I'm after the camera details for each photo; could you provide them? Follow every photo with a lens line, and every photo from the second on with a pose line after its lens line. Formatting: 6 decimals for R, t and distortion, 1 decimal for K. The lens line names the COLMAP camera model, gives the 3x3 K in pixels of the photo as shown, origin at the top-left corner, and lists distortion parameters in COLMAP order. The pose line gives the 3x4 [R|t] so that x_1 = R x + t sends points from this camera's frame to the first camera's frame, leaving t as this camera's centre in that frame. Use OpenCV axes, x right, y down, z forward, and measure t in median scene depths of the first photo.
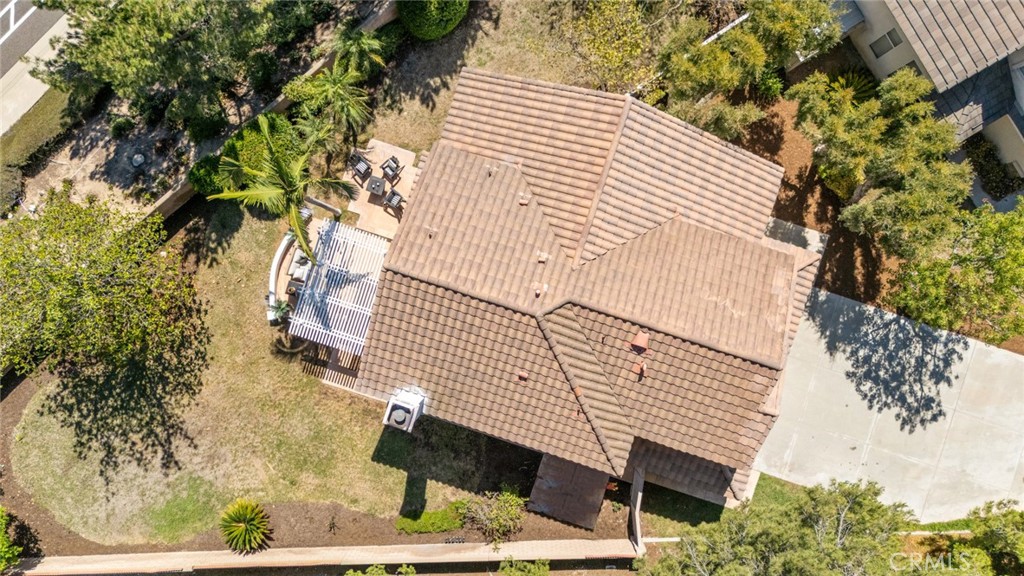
lens RADIAL K [[733.5, 0, 513.1], [0, 733.5, 288.8], [0, 0, 1]] dist [-0.009297, -0.002189]
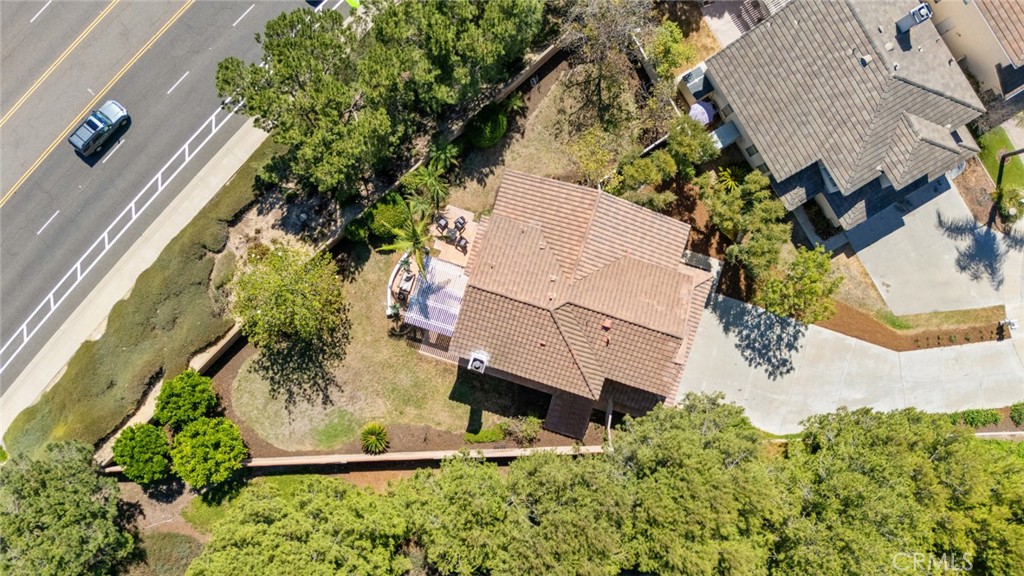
lens RADIAL K [[733.5, 0, 510.5], [0, 733.5, 289.1], [0, 0, 1]] dist [-0.009297, -0.002189]
pose [[0.999983, -0.005705, 0.000975, -0.054902], [0.005706, 0.999983, -0.000959, -0.012290], [-0.000969, 0.000964, 0.999999, -0.667900]]
